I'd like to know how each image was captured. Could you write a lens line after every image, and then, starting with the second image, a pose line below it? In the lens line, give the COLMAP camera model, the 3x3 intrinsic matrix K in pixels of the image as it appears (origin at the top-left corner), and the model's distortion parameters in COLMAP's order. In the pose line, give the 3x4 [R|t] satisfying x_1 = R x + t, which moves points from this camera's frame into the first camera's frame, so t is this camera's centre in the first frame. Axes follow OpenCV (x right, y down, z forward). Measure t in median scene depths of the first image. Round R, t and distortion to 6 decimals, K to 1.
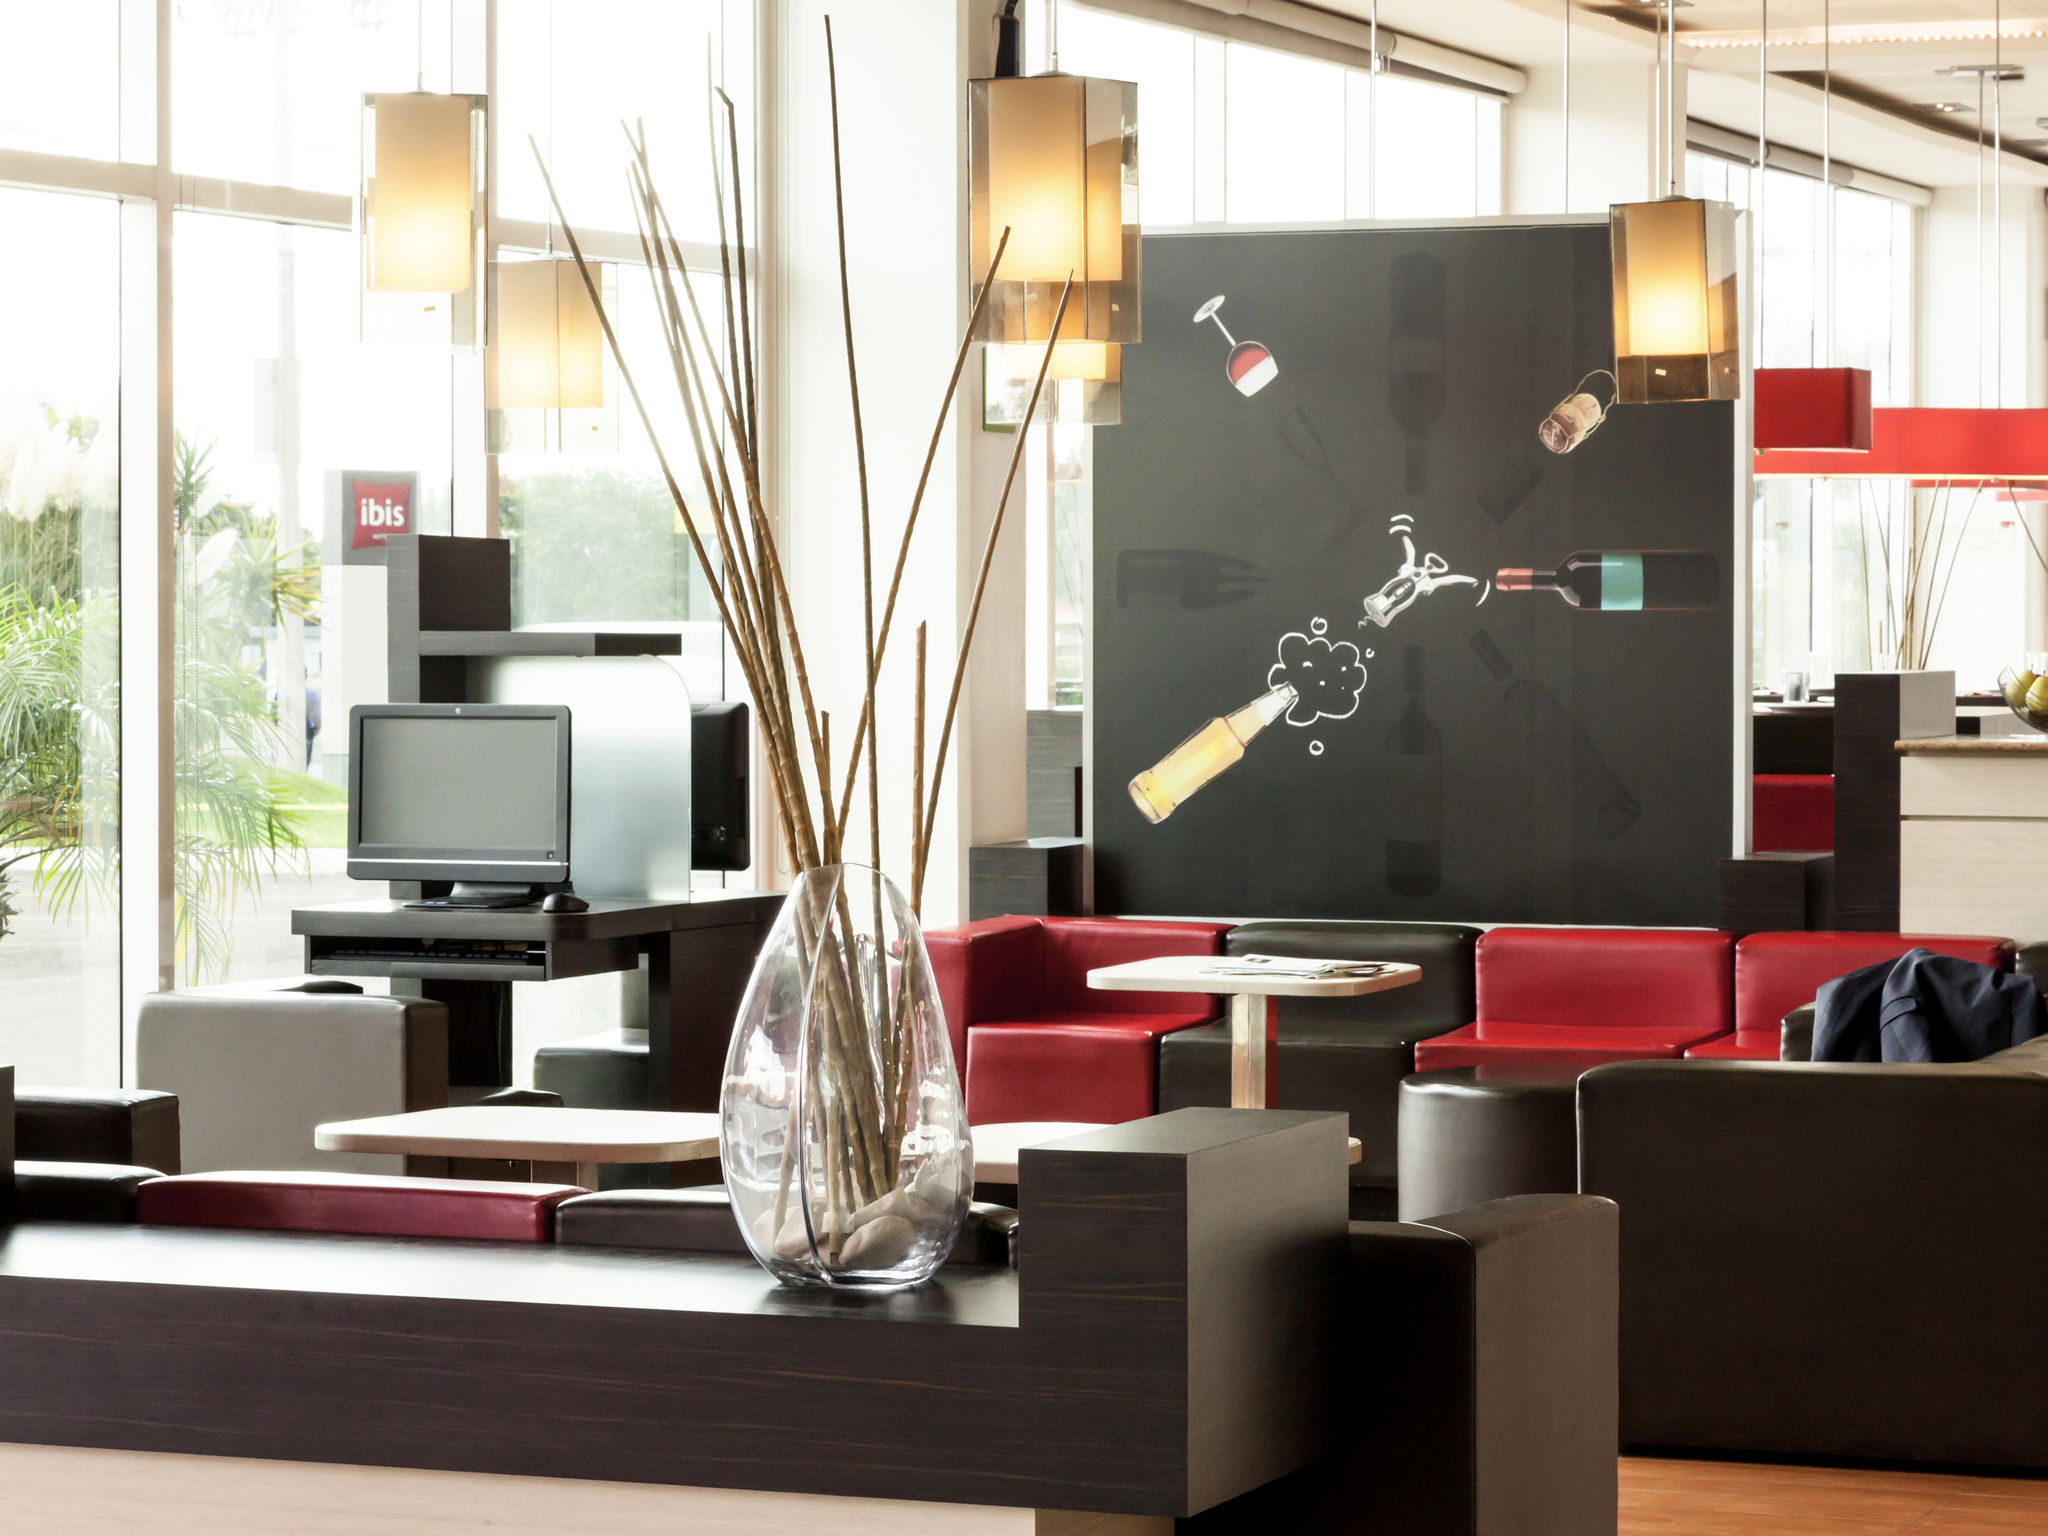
lens RADIAL K [[5616.6, 0, 1024.2], [0, 5616.6, 765.5], [0, 0, 1]] dist [0.061105, 0.000000]
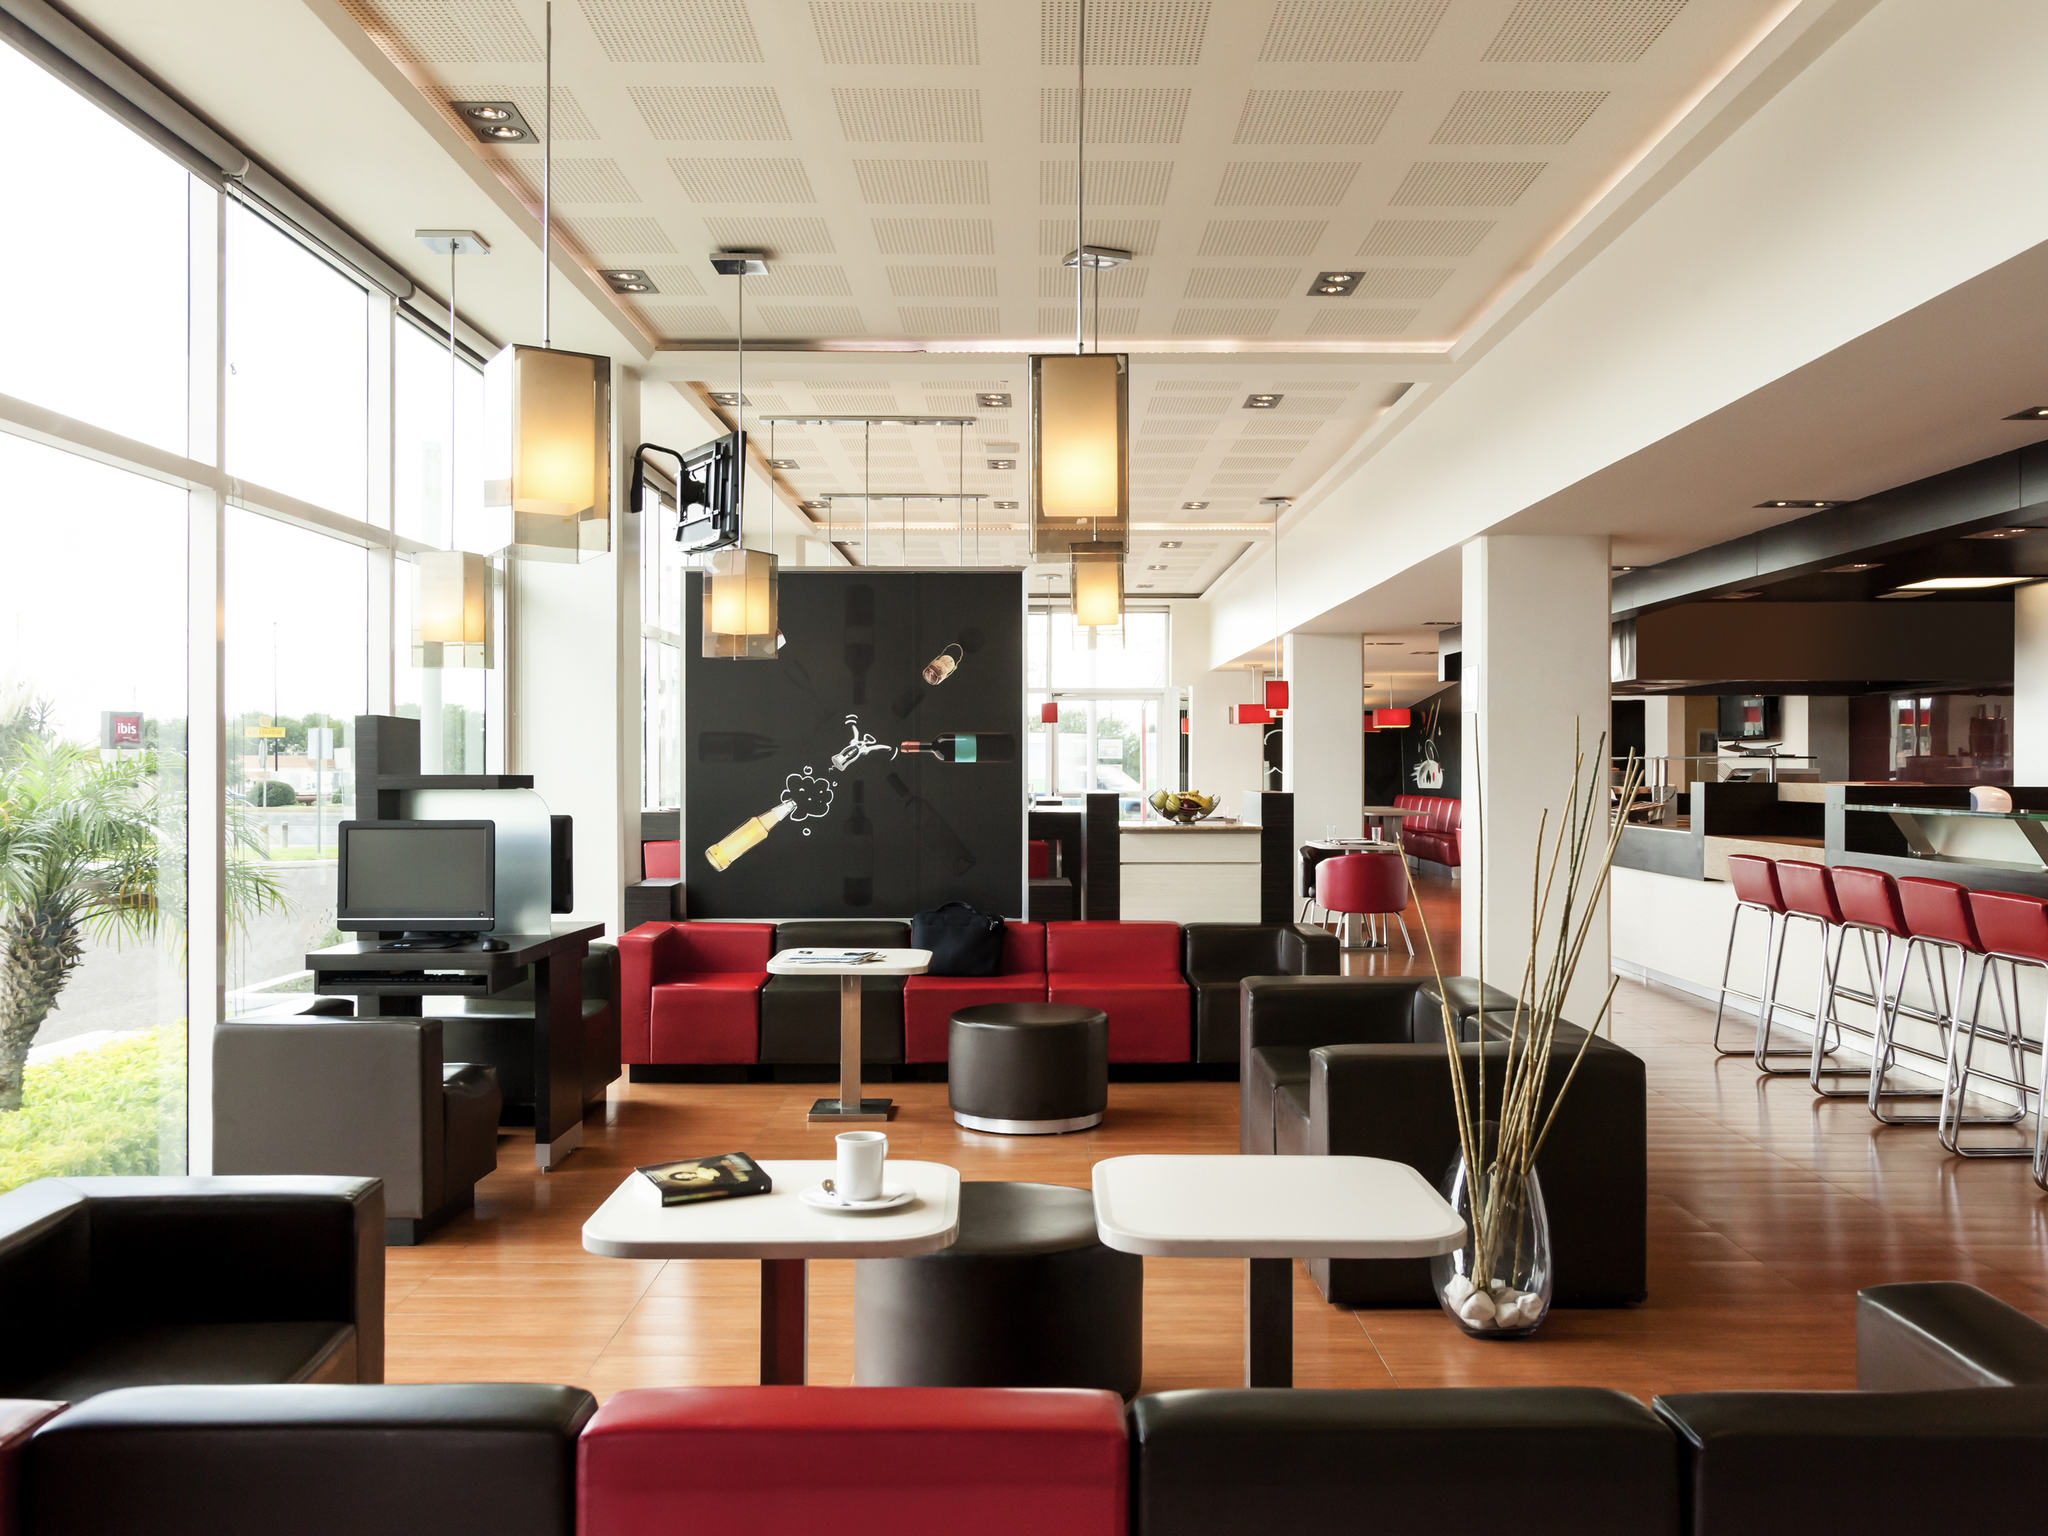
lens RADIAL K [[1726.4, 0, 1023.5], [0, 1726.4, 773.1], [0, 0, 1]] dist [-0.001608, -0.001057]
pose [[0.927436, -0.002811, 0.373971, -0.106418], [0.011669, 0.999702, -0.021424, -0.010082], [-0.373800, 0.024233, 0.927193, 0.412485]]
